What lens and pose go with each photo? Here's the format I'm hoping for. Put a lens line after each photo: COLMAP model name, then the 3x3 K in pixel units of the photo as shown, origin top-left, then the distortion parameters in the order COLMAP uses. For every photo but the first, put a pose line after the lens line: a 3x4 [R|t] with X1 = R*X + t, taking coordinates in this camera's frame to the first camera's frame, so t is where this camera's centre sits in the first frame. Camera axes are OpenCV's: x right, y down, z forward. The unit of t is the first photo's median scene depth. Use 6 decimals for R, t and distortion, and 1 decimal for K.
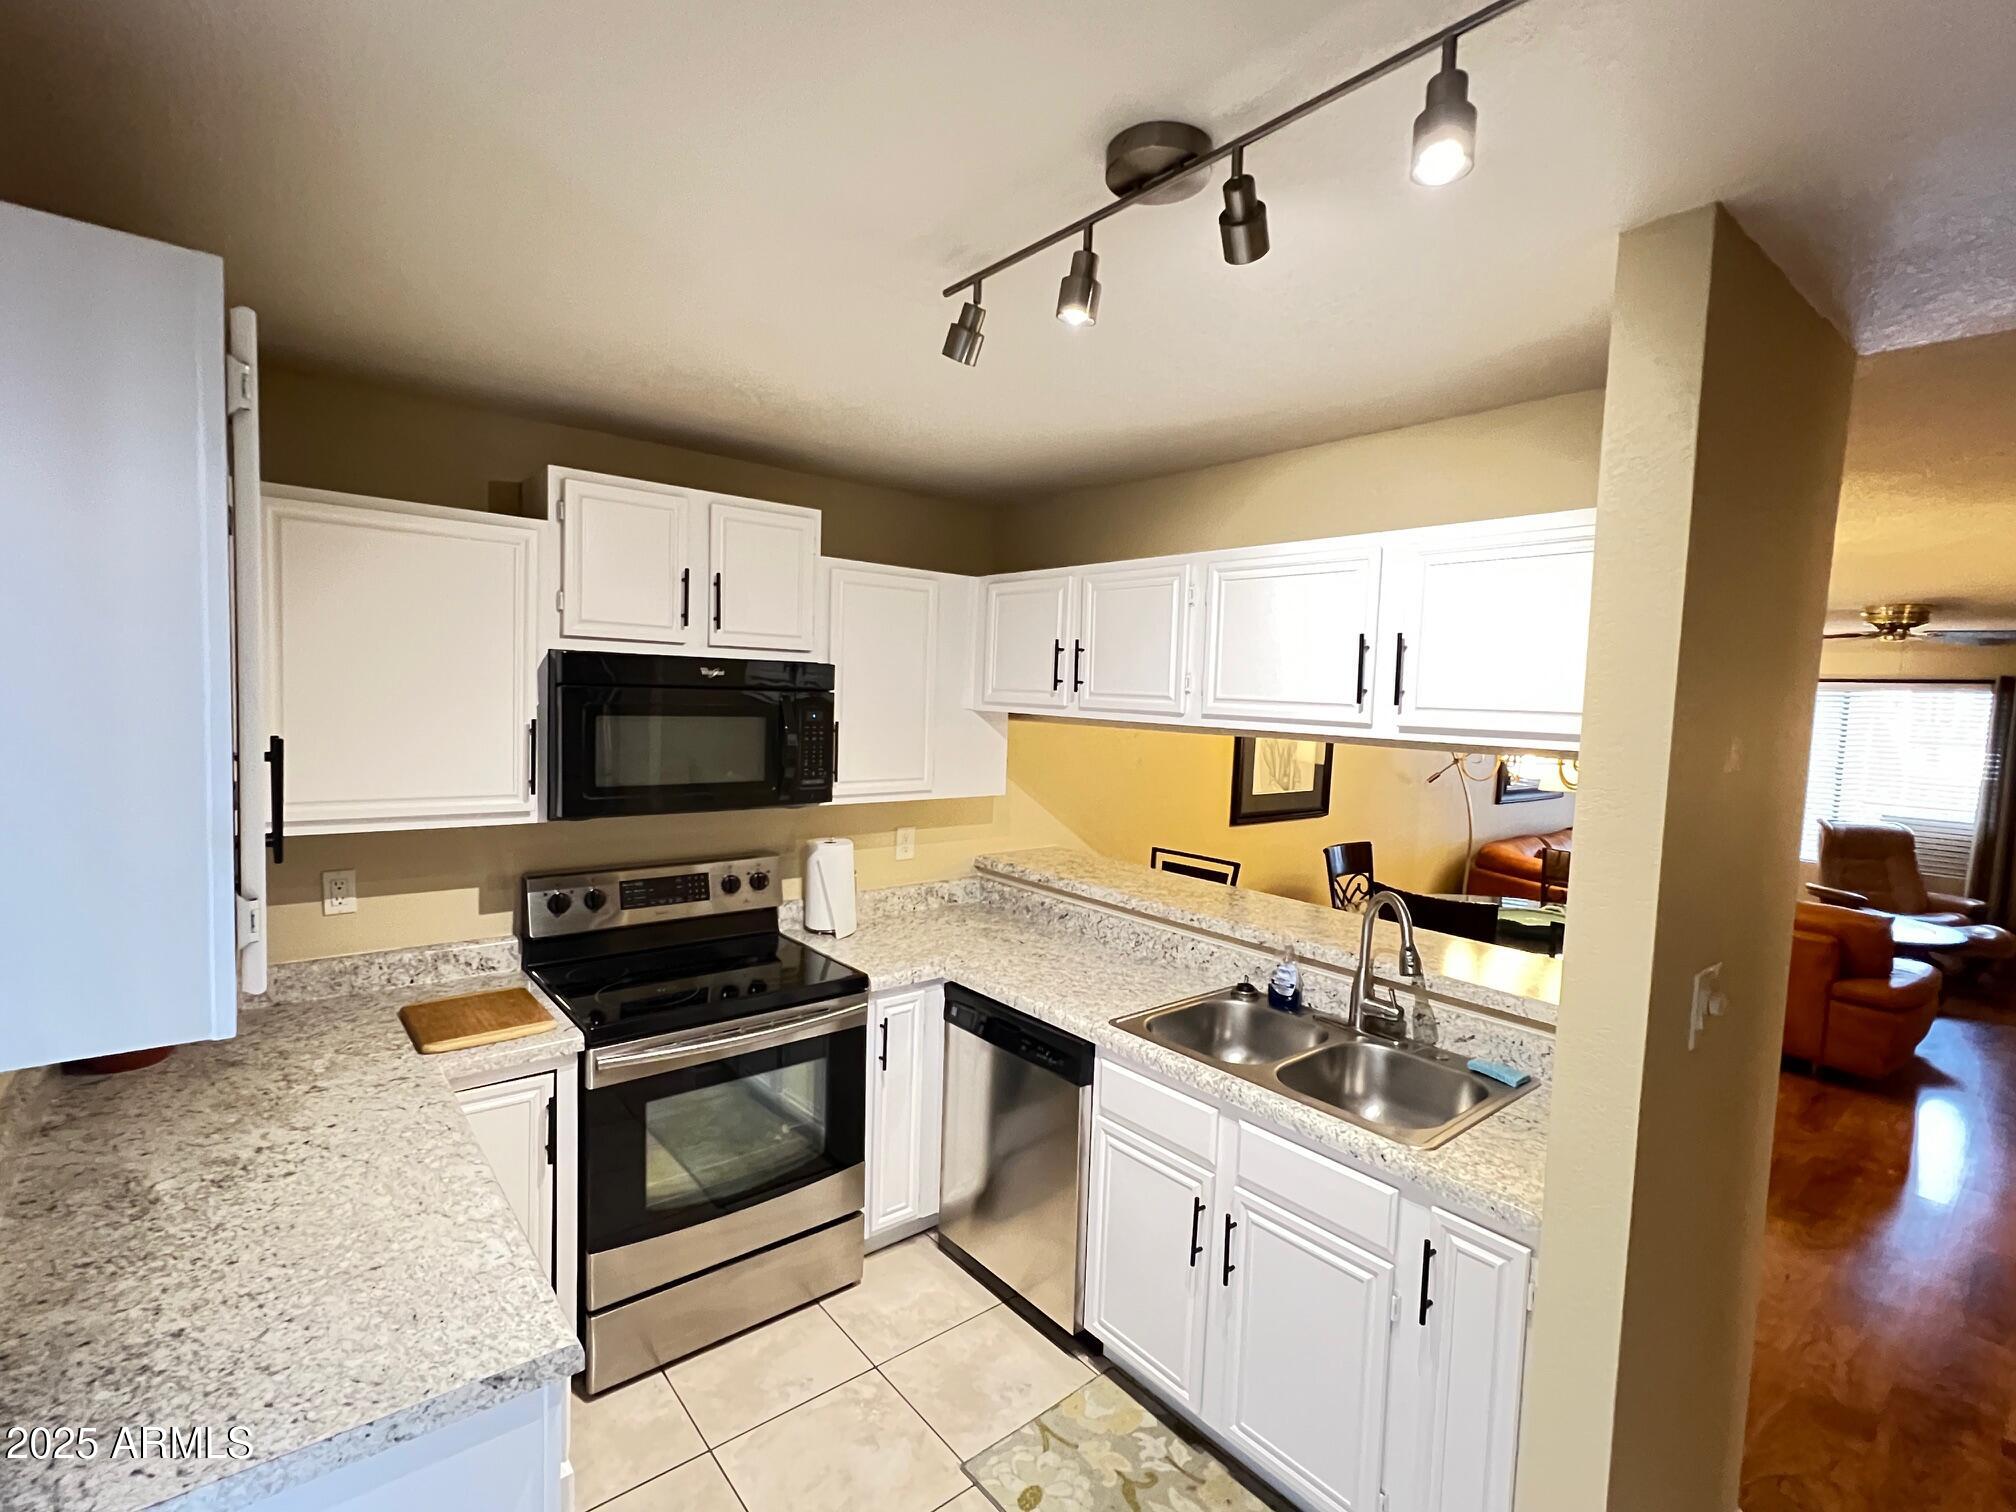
lens RADIAL K [[930.3, 0, 1003.2], [0, 930.3, 759.7], [0, 0, 1]] dist [-0.001108, 0.000426]
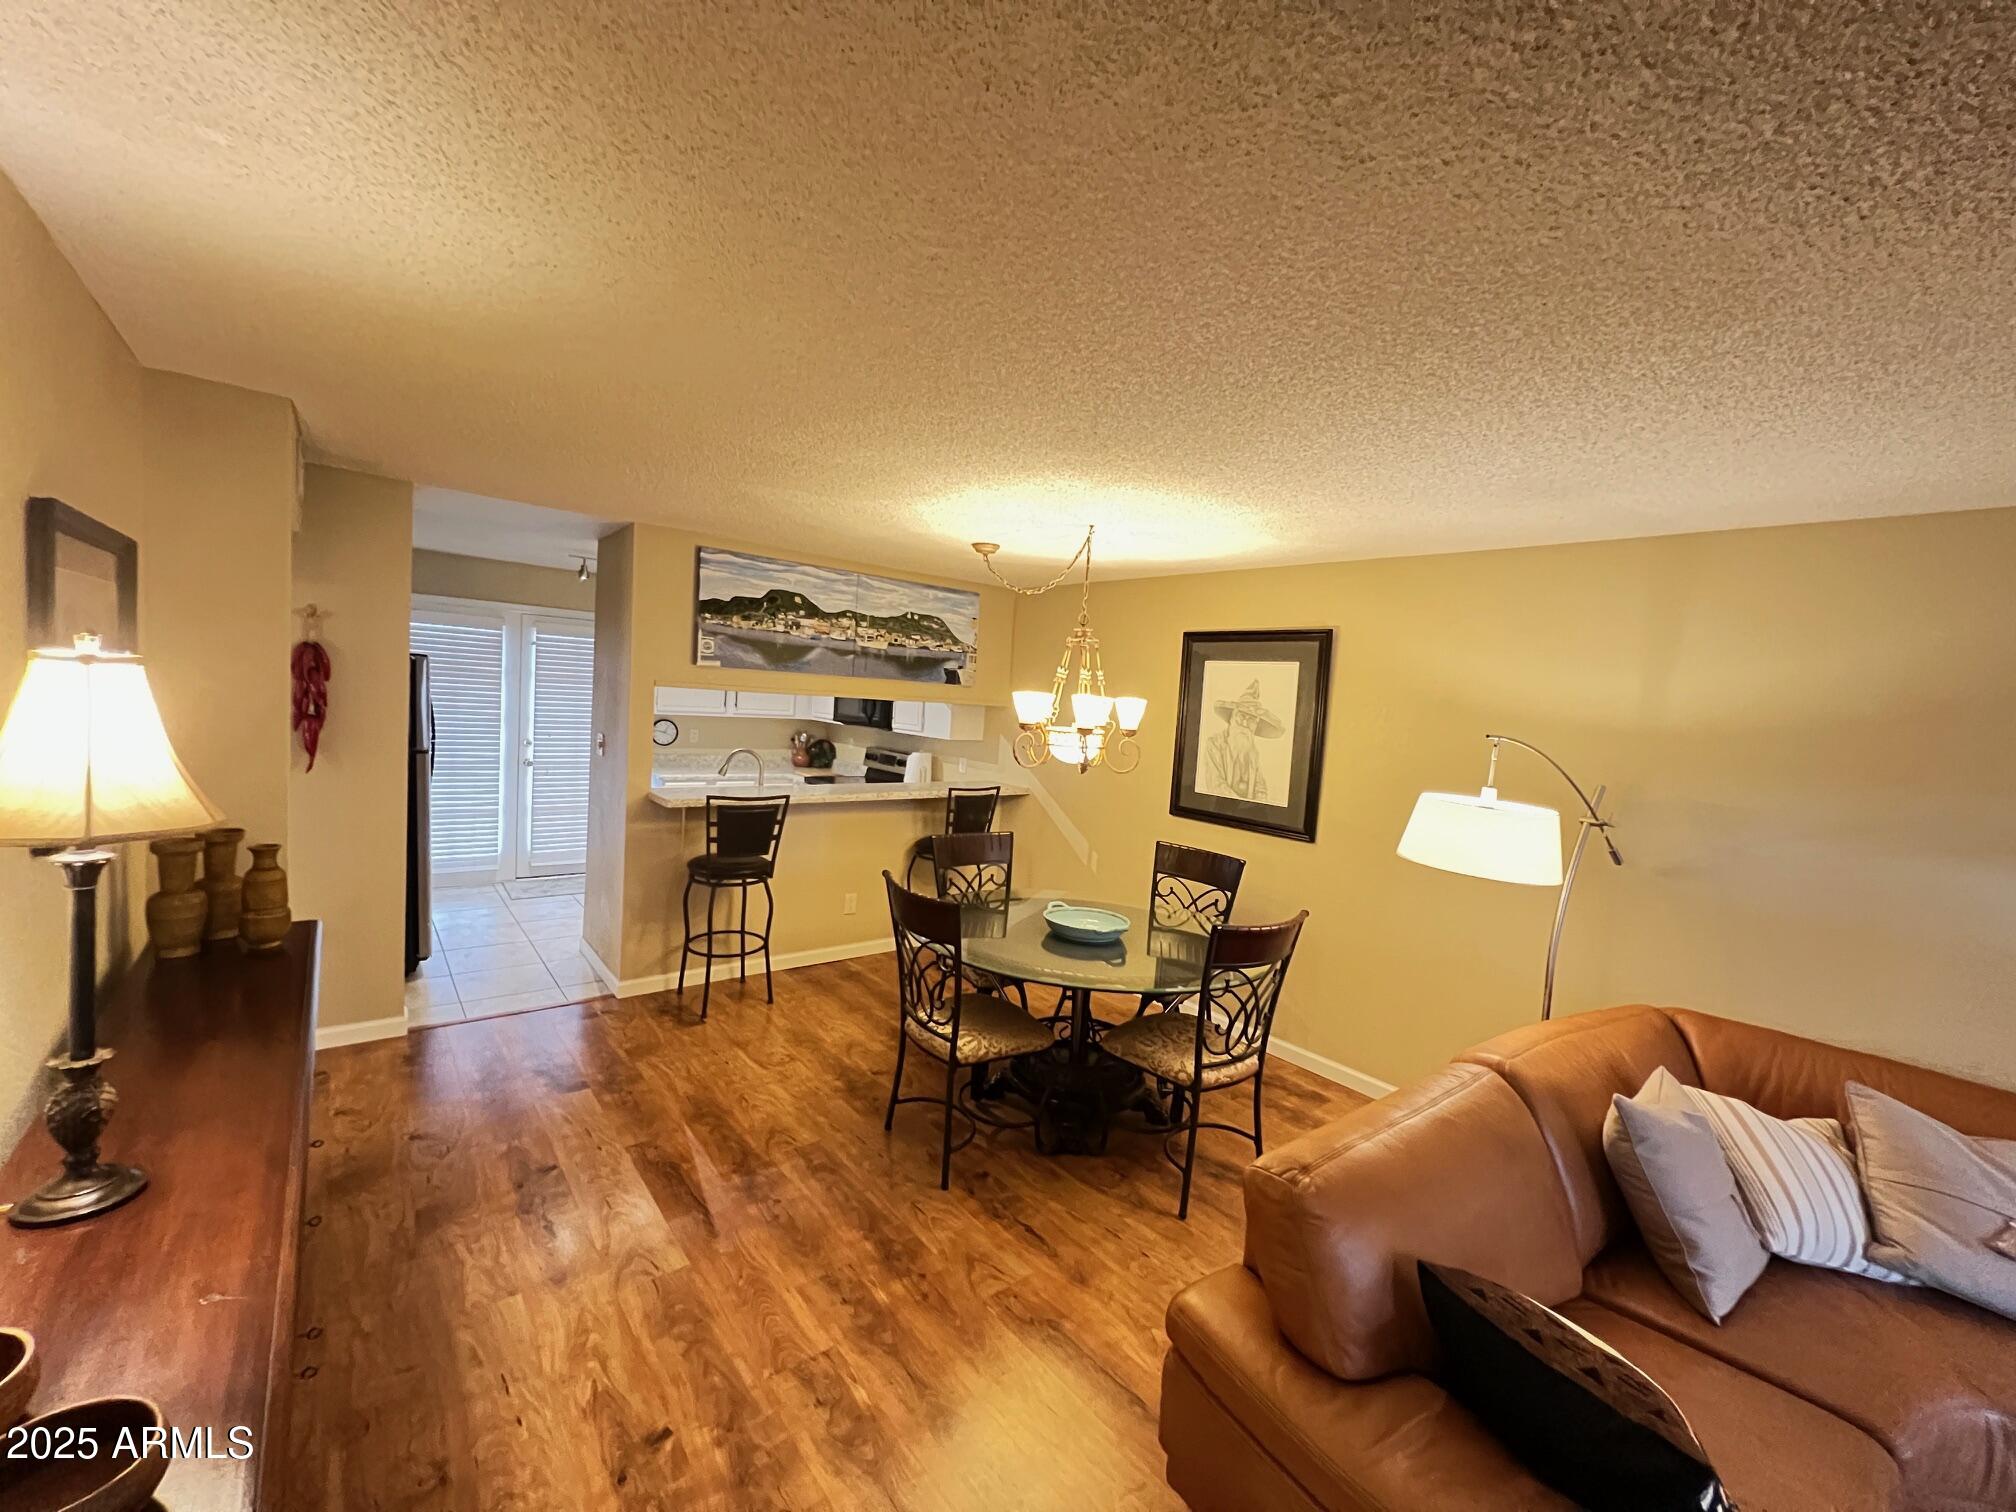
lens RADIAL K [[806.9, 0, 1012.8], [0, 806.9, 757.8], [0, 0, 1]] dist [-0.003101, -0.000169]
pose [[0.006475, 0.042897, -0.999059, 1.150038], [-0.139557, 0.989341, 0.041575, -0.009349], [0.990193, 0.139157, 0.012392, 0.759853]]
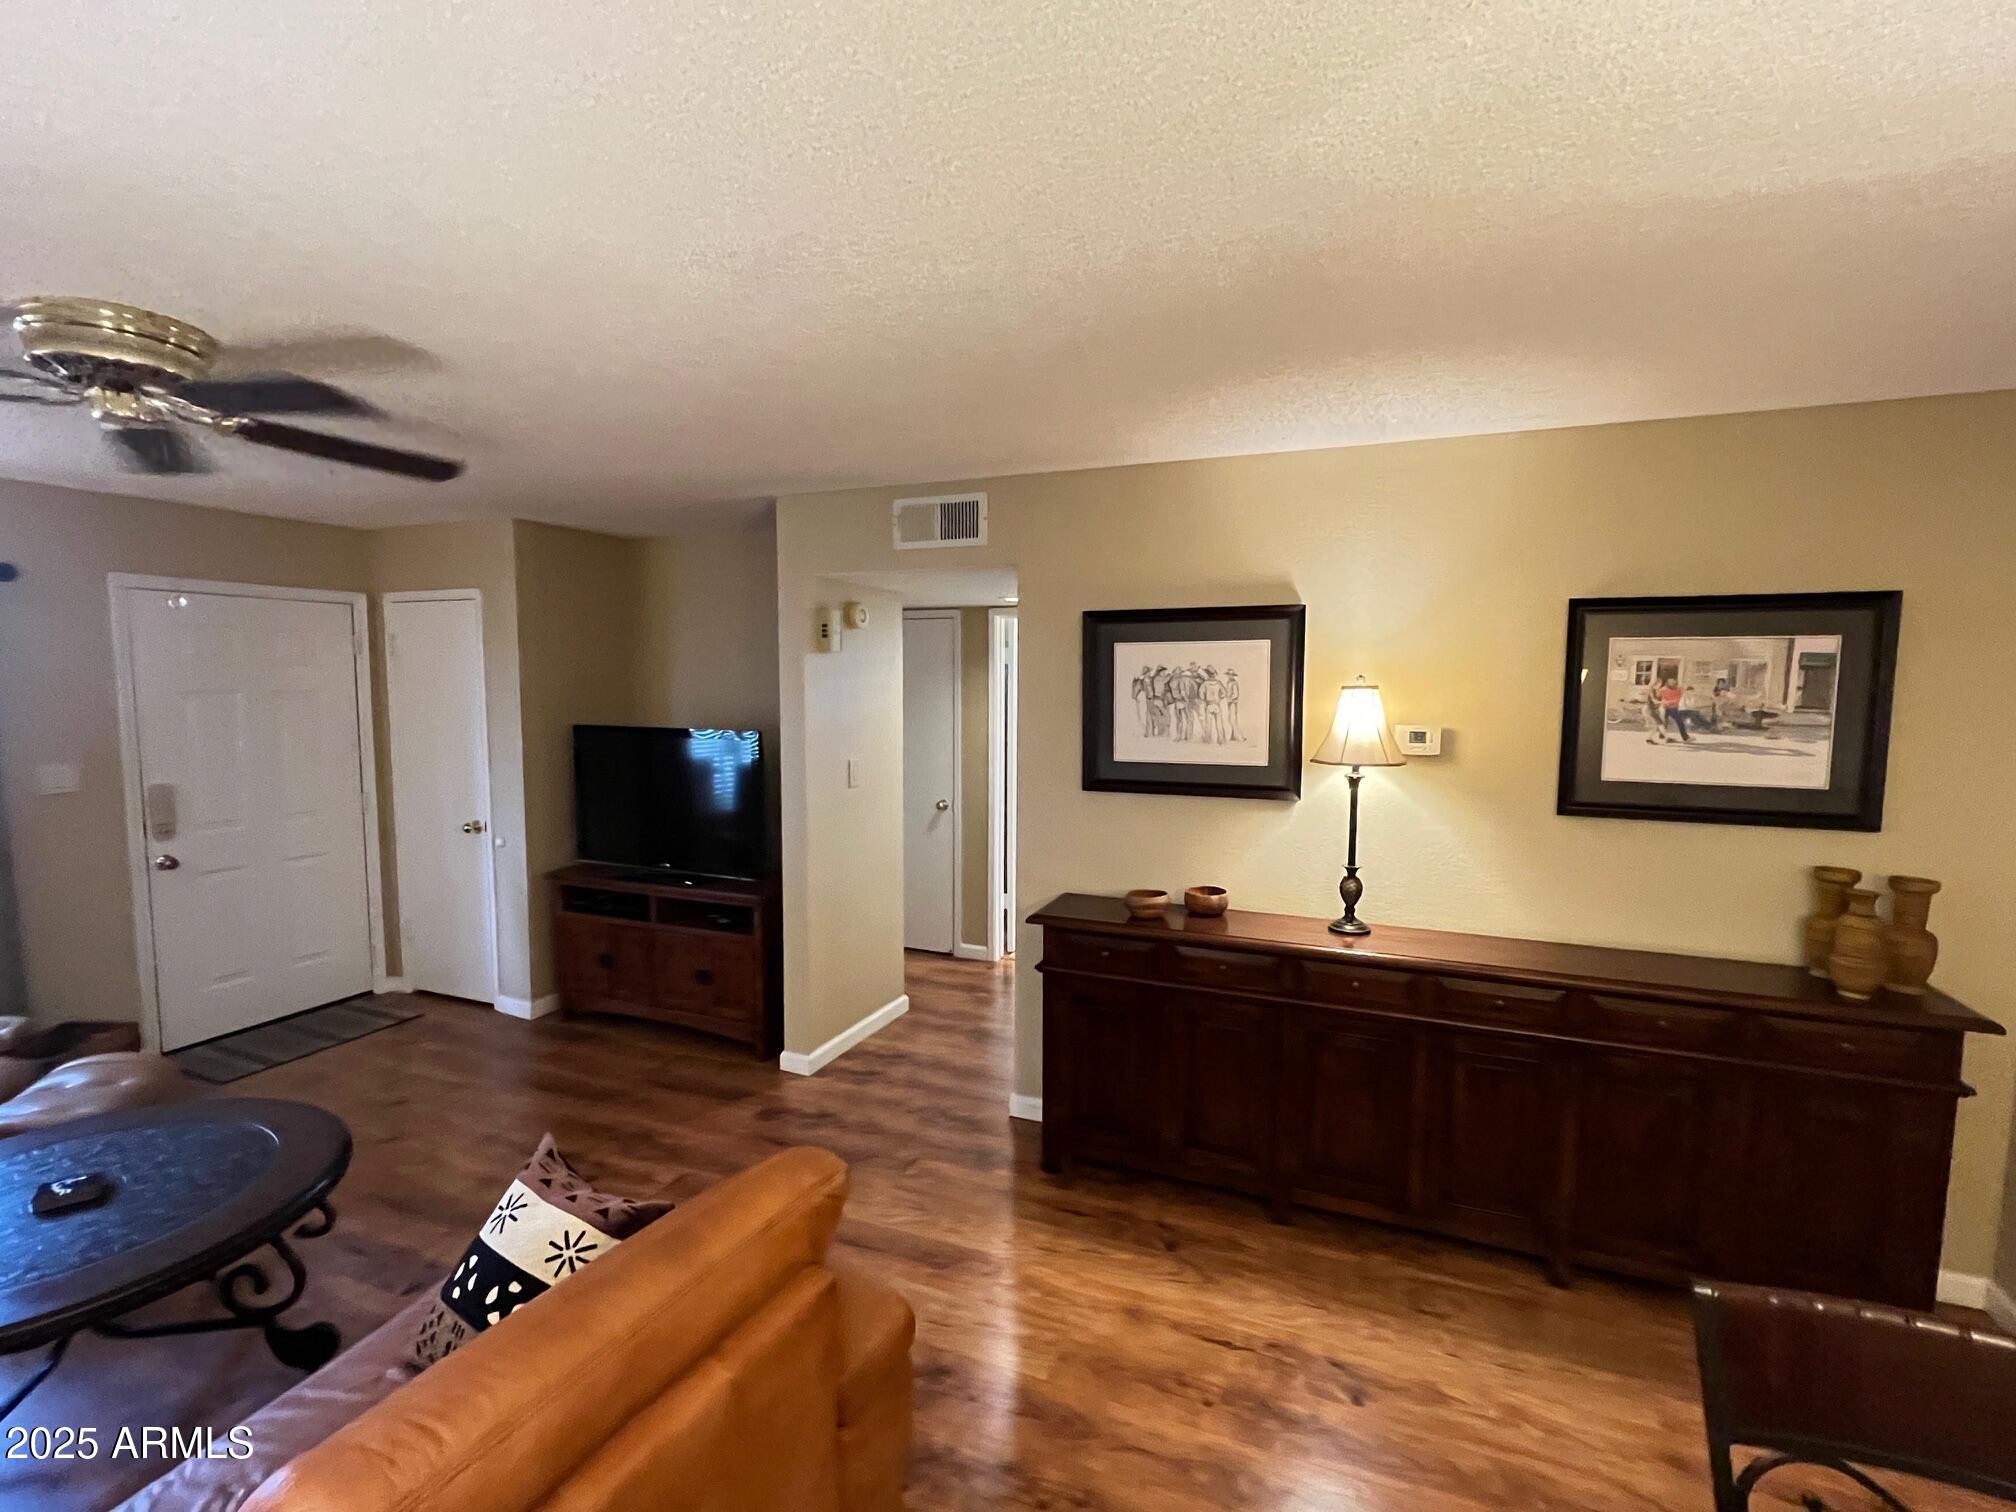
lens RADIAL K [[930.3, 0, 1003.2], [0, 930.3, 759.7], [0, 0, 1]] dist [-0.001108, 0.000426]
pose [[-0.461751, -0.115687, 0.879433, 0.517071], [0.039983, 0.987736, 0.150927, -0.044029], [-0.886108, 0.104853, -0.451463, 0.969143]]
